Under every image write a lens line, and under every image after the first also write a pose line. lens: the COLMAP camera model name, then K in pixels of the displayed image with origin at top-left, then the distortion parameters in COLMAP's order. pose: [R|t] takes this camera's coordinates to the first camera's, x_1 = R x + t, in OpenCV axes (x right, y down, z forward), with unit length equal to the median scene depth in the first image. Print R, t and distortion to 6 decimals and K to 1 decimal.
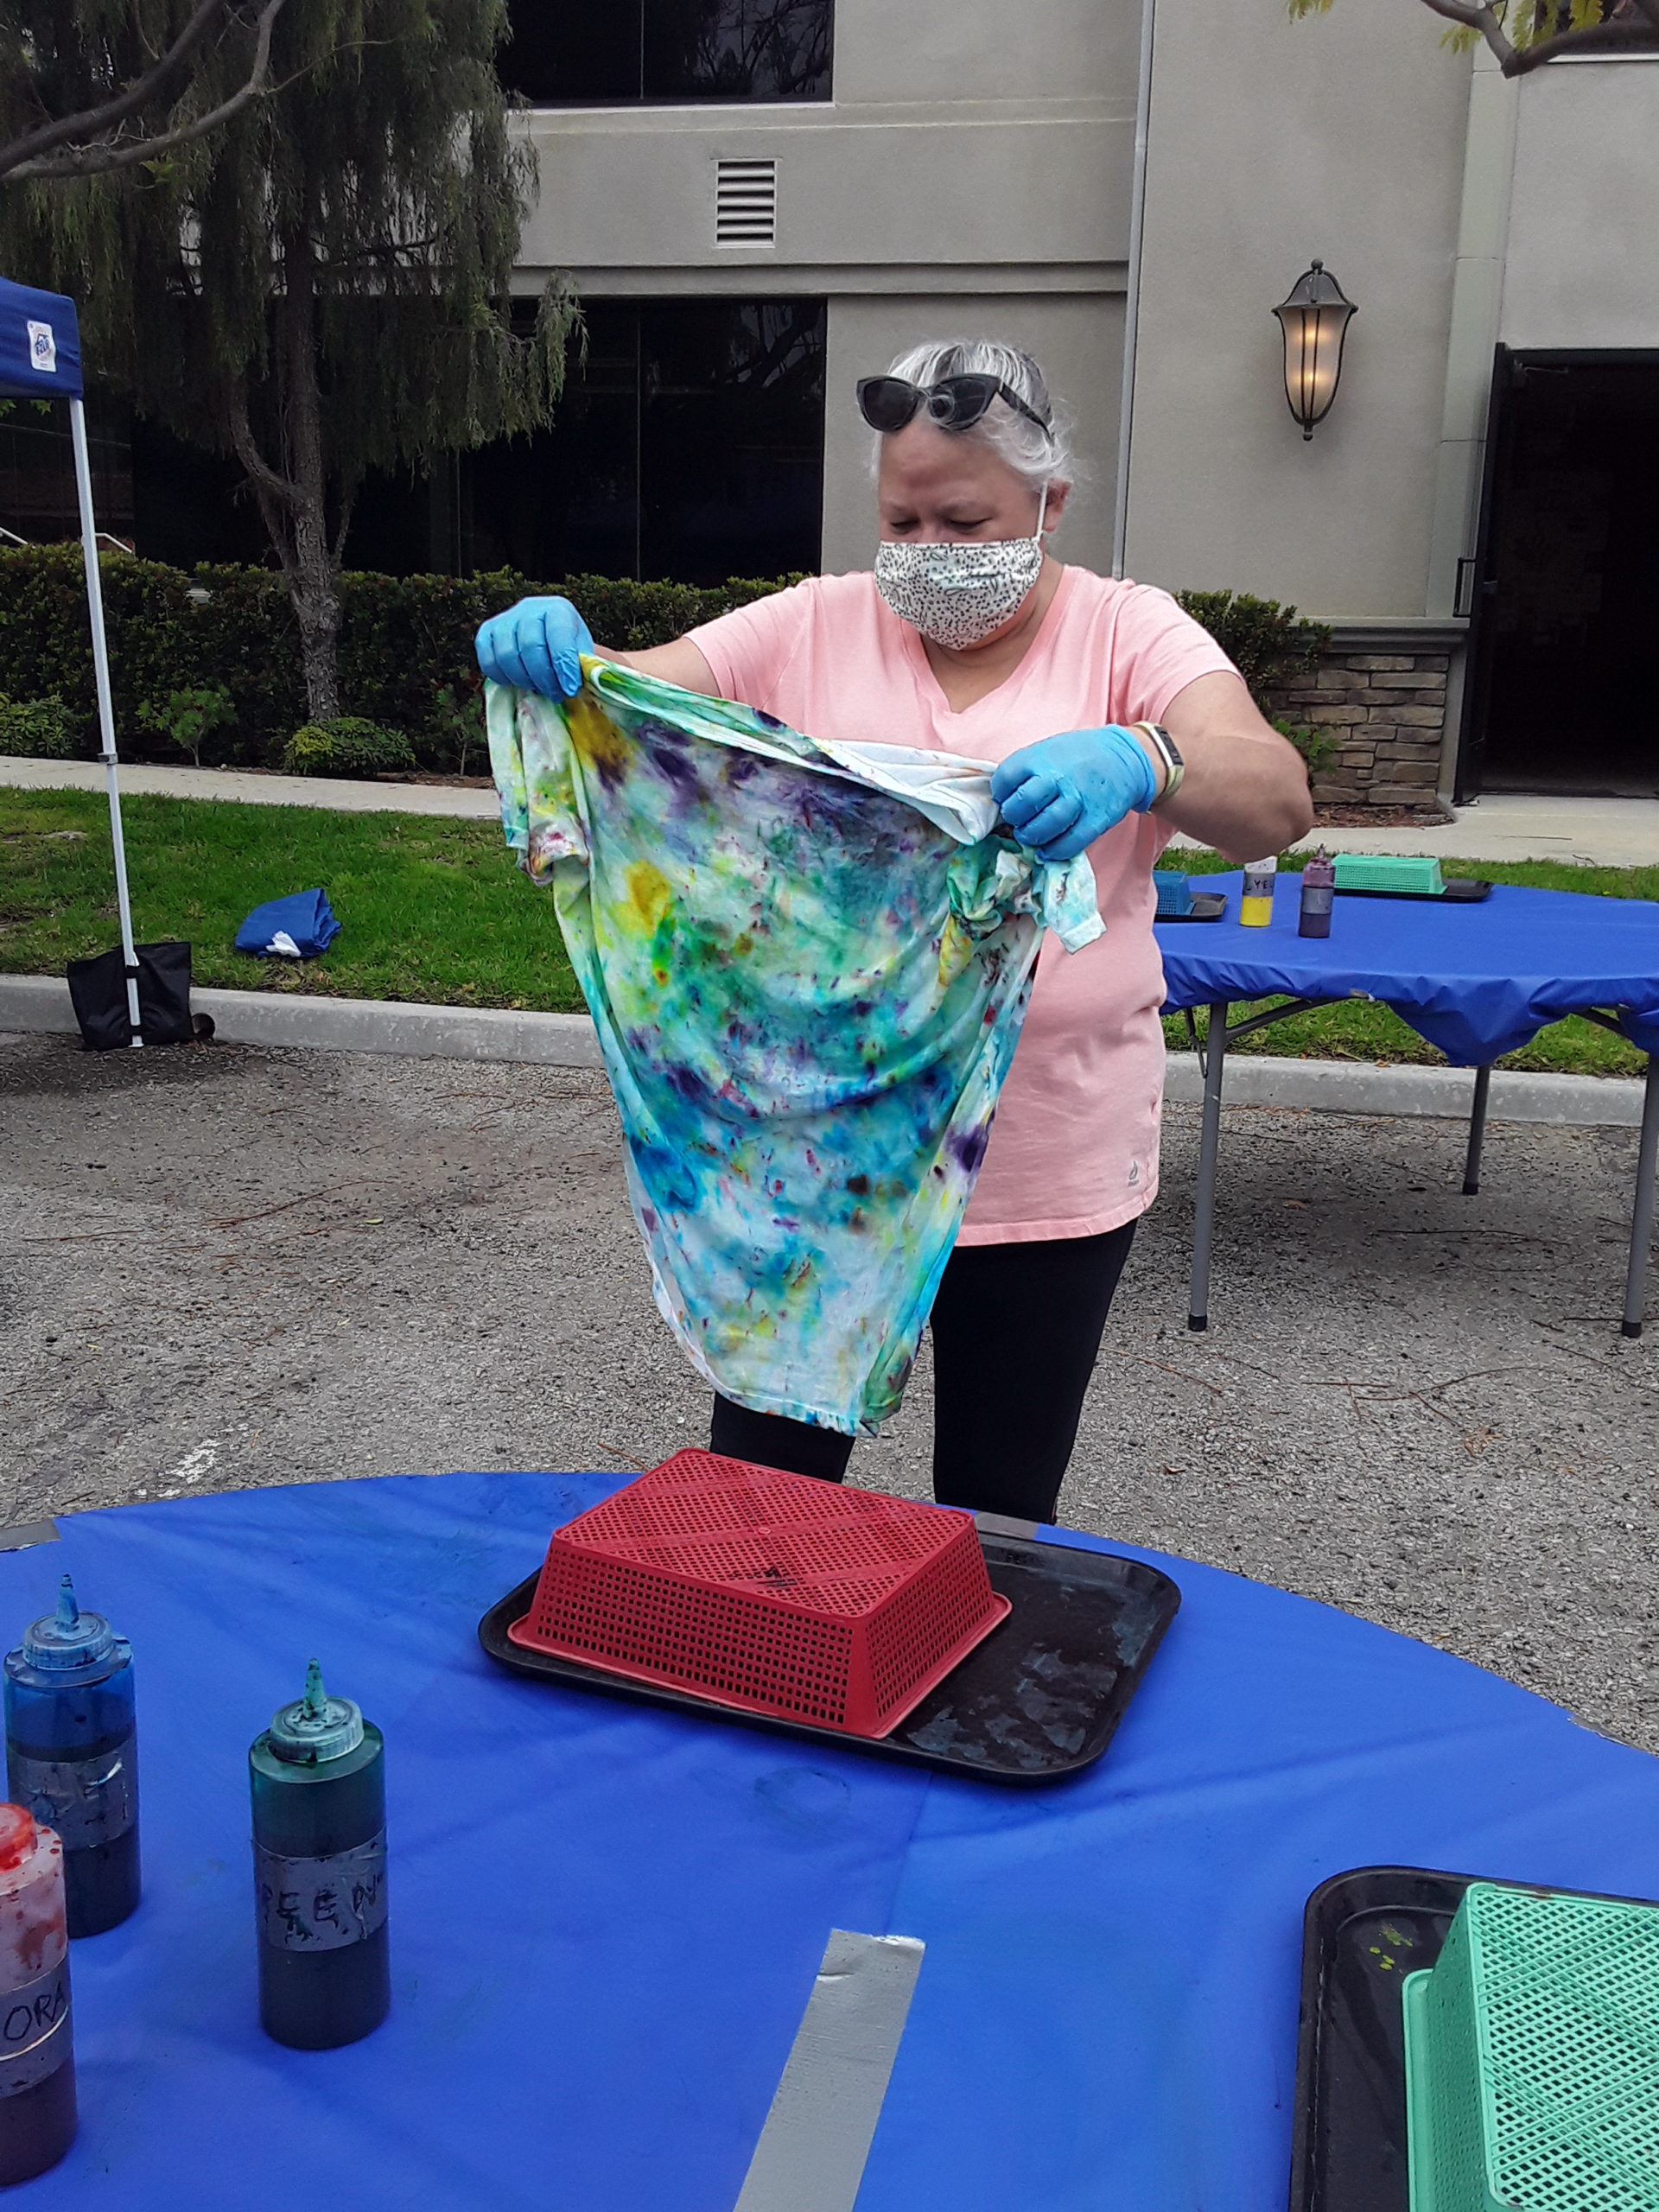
lens RADIAL K [[2202.9, 0, 829.5], [0, 2202.9, 1106.0], [0, 0, 1]] dist [0.082240, -0.152905]
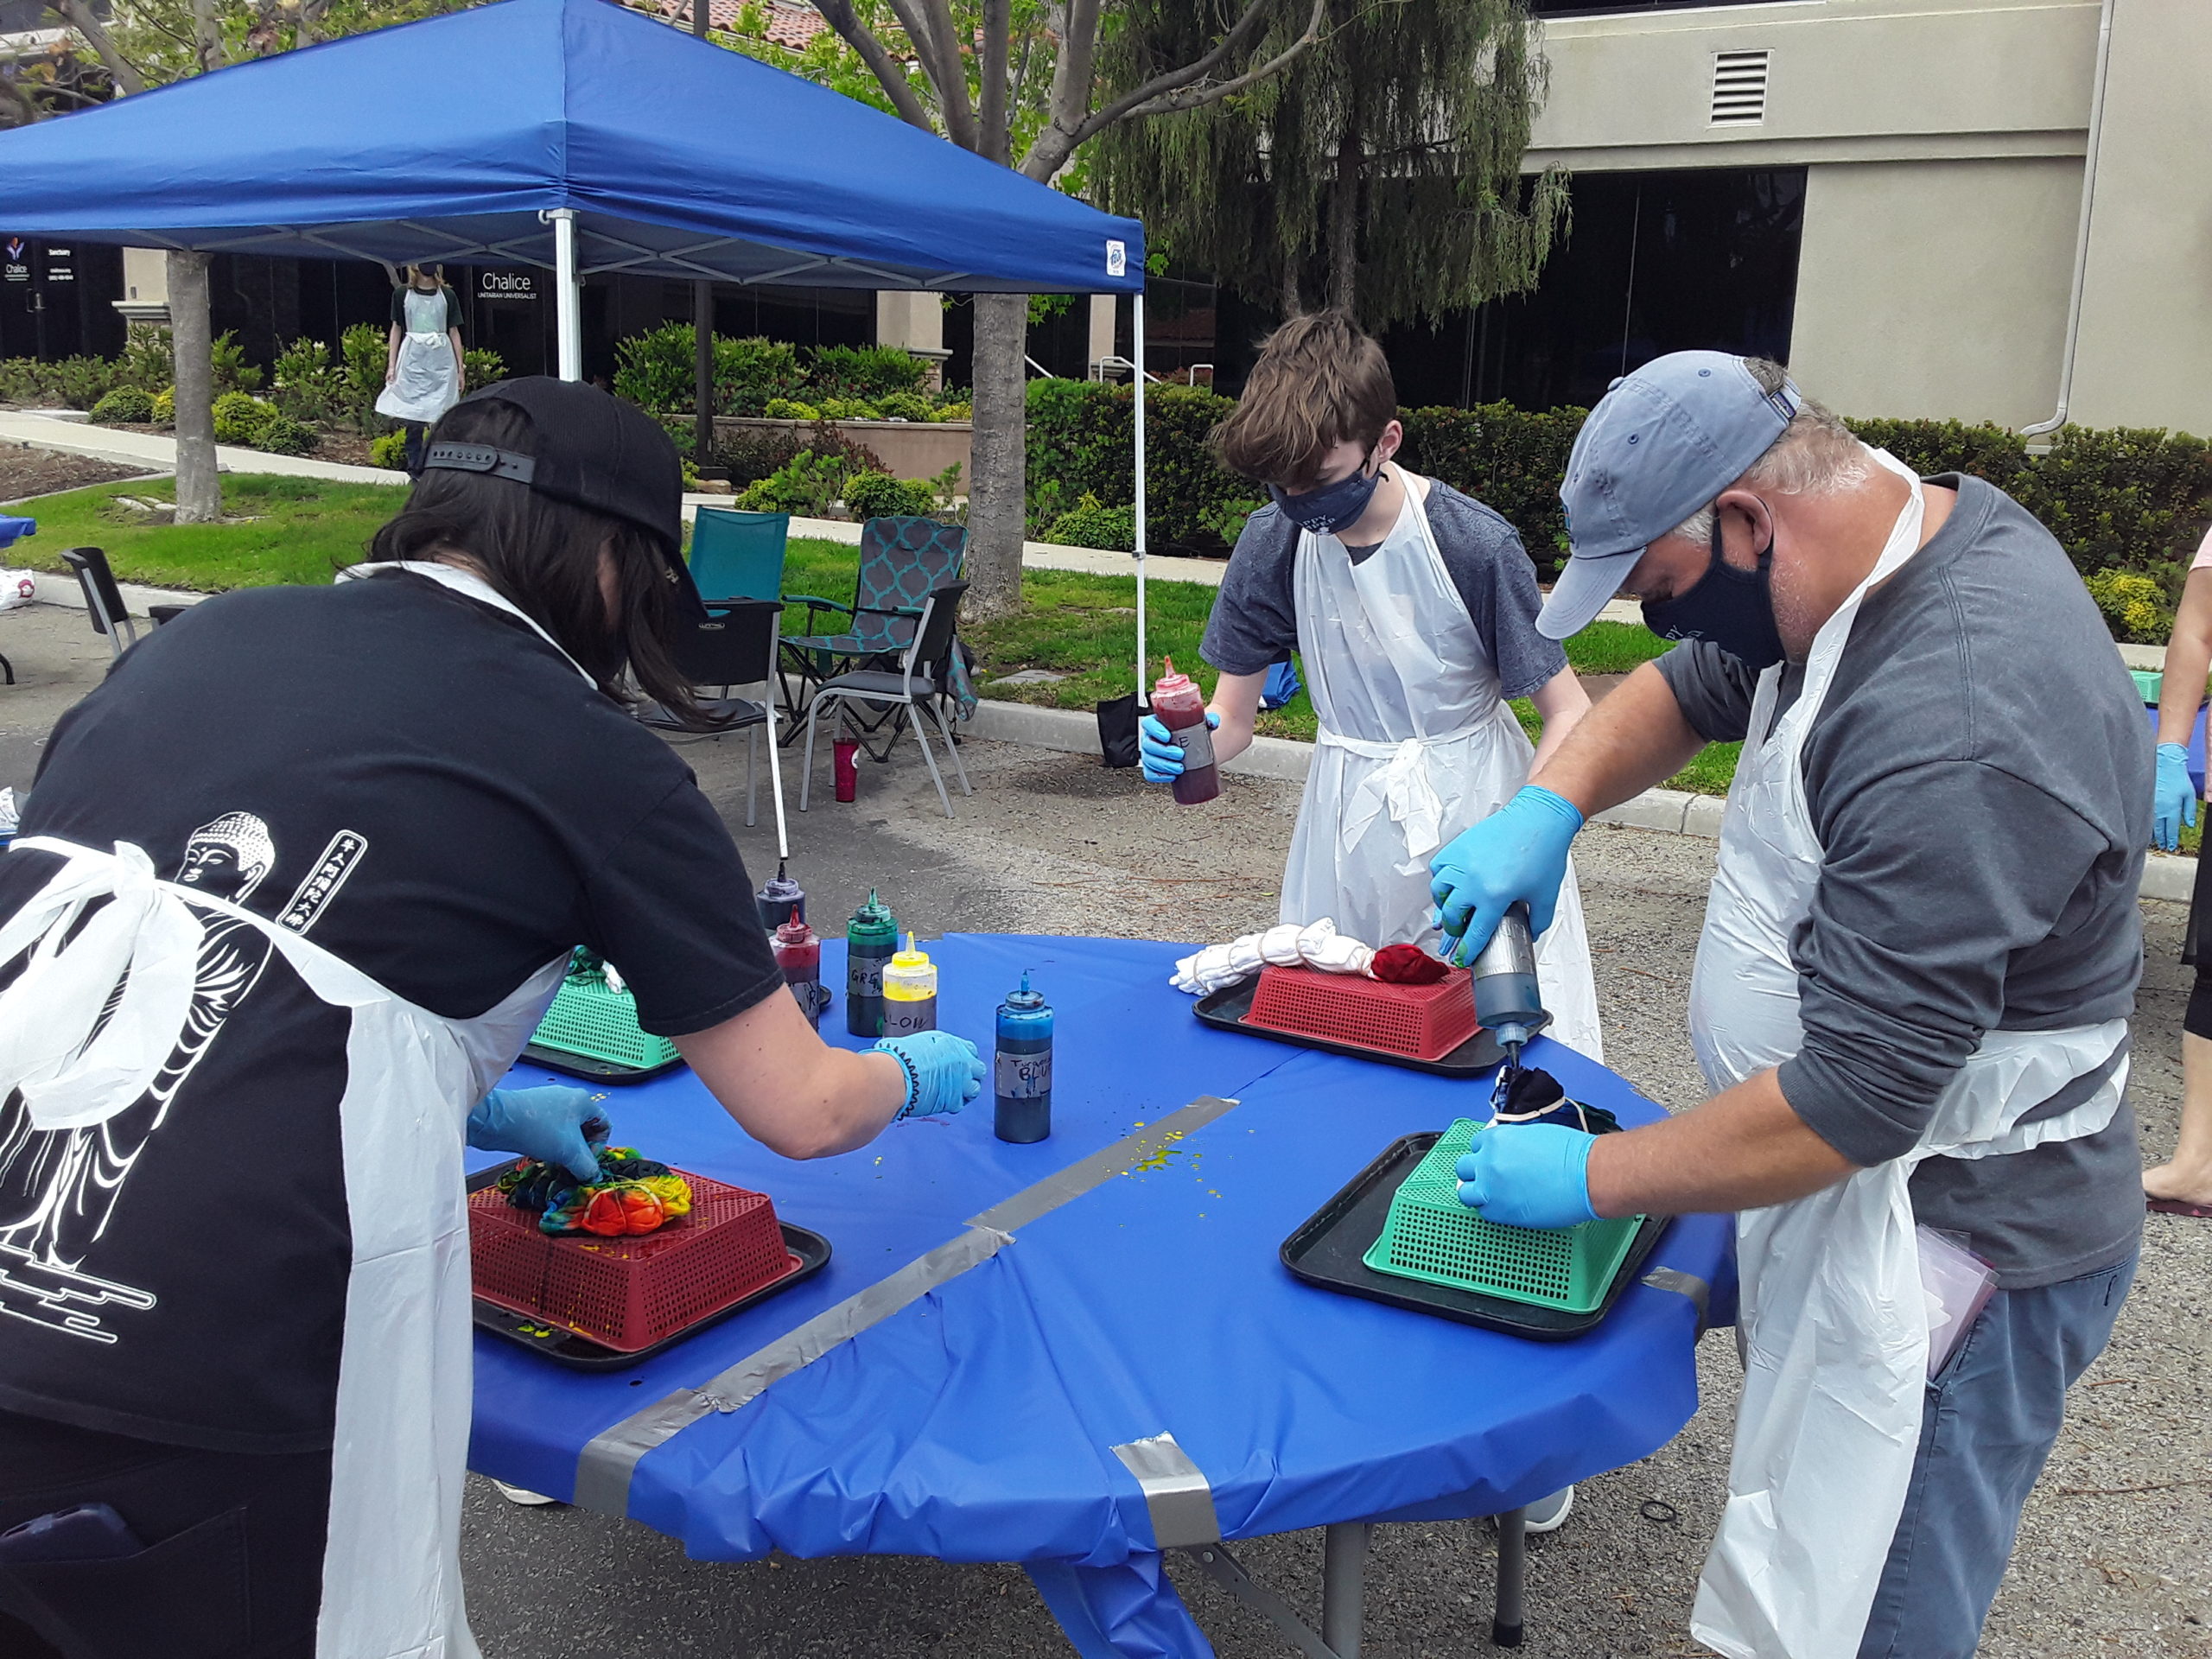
lens RADIAL K [[2202.9, 0, 1106.0], [0, 2202.9, 829.5], [0, 0, 1]] dist [0.082240, -0.152905]
pose [[0.928692, 0.078417, -0.362466, 0.115739], [-0.090640, 0.995742, -0.016810, 0.026315], [0.359605, 0.048465, 0.931845, -0.187125]]
